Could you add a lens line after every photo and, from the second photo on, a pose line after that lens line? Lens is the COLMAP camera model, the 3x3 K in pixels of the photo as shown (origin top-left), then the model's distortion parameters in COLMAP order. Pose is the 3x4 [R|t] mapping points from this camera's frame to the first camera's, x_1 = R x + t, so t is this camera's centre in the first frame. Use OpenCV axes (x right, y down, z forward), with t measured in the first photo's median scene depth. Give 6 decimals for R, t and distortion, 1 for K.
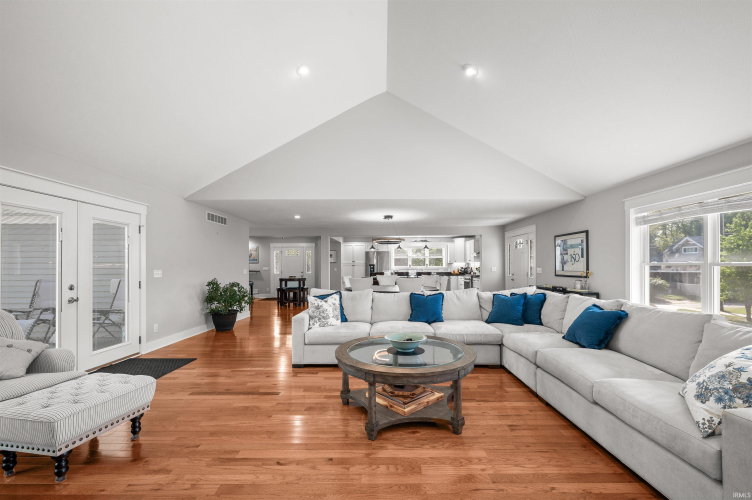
lens RADIAL K [[311.5, 0, 384.3], [0, 311.5, 267.6], [0, 0, 1]] dist [0.001724, 0.000151]
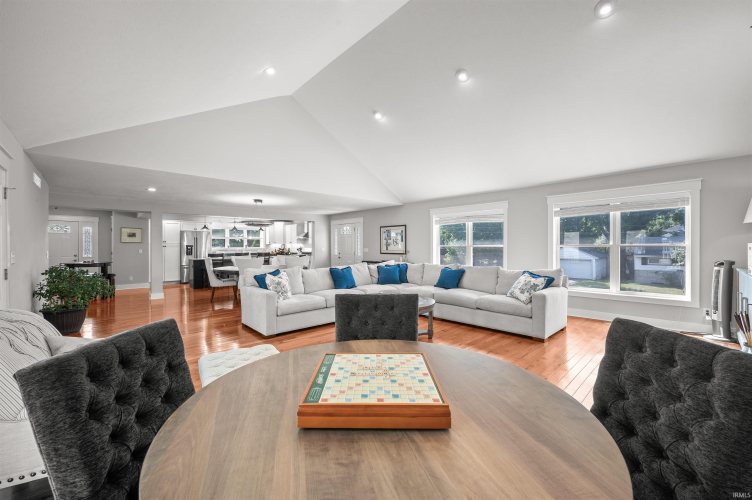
lens RADIAL K [[298.4, 0, 376.0], [0, 298.4, 250.0], [0, 0, 1]] dist [0.000553, 0.000039]
pose [[0.727912, -0.008072, 0.685623, -0.494985], [0.004635, 0.999966, 0.006852, -0.000371], [-0.685655, -0.001810, 0.727924, -0.021028]]
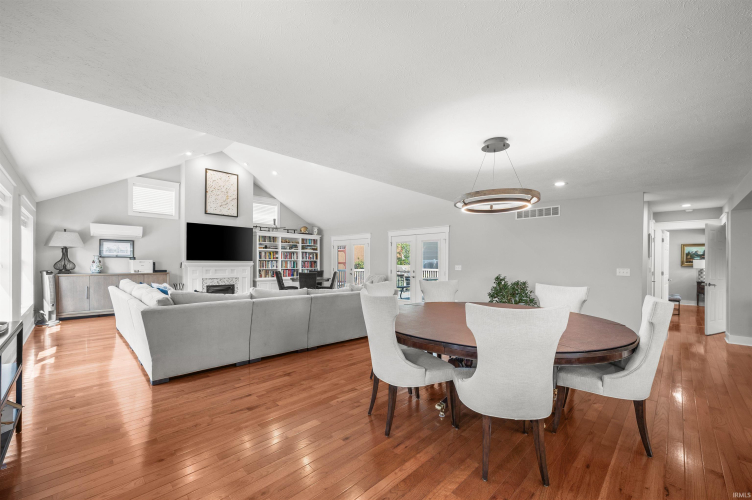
lens RADIAL K [[303.1, 0, 375.0], [0, 303.1, 263.8], [0, 0, 1]] dist [0.000176, -0.000197]
pose [[-0.706023, 0.000663, -0.708189, 0.533418], [-0.007430, 0.999938, 0.008343, -0.008350], [0.708150, 0.011153, -0.705974, 1.494644]]
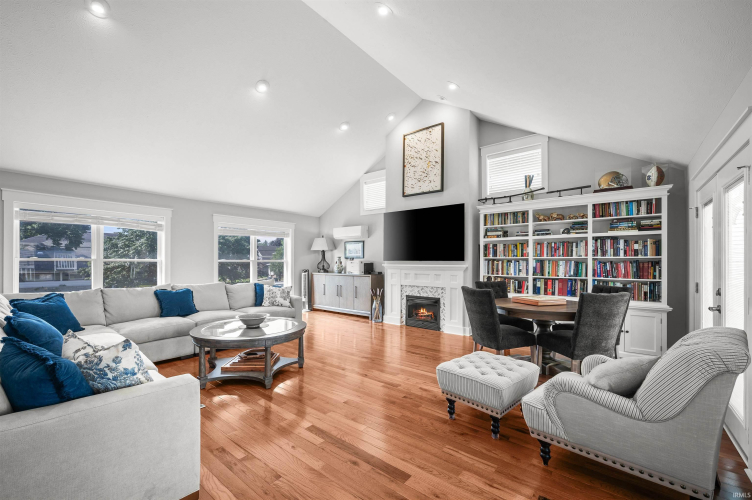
lens RADIAL K [[308.9, 0, 368.2], [0, 308.9, 259.8], [0, 0, 1]] dist [-0.000358, -0.000115]
pose [[-0.773184, 0.002874, 0.634175, -0.501249], [-0.000332, 0.999988, -0.004936, -0.003623], [-0.634182, -0.004026, -0.773174, 0.815072]]
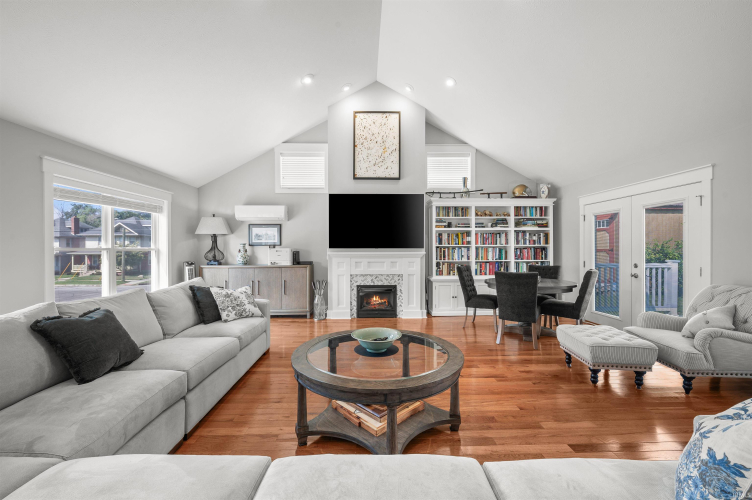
lens RADIAL K [[298.4, 0, 376.0], [0, 298.4, 250.0], [0, 0, 1]] dist [0.000553, 0.000039]
pose [[-0.999414, 0.004447, -0.033944, 0.046399], [0.004270, 0.999977, 0.005294, -0.004859], [0.033966, 0.005146, -0.999410, 0.866717]]
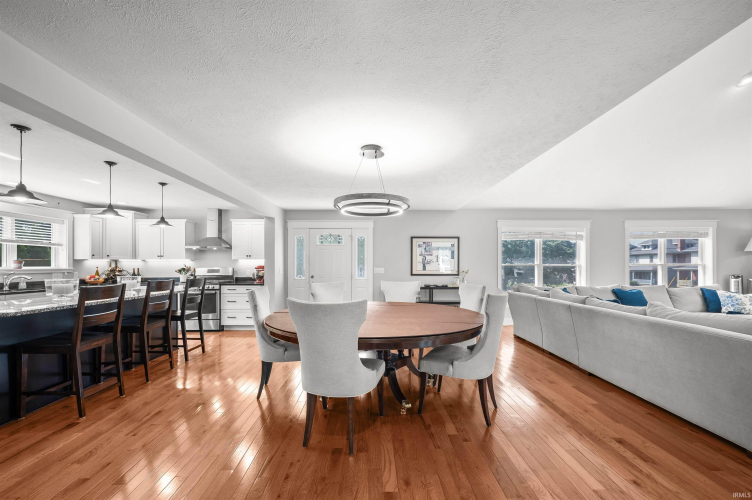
lens RADIAL K [[303.1, 0, 375.0], [0, 303.1, 263.8], [0, 0, 1]] dist [0.000176, -0.000197]
pose [[-0.014175, 0.009632, 0.999853, -0.507178], [0.004812, 0.999943, -0.009564, -0.003488], [-0.999888, 0.004675, -0.014221, 1.273173]]
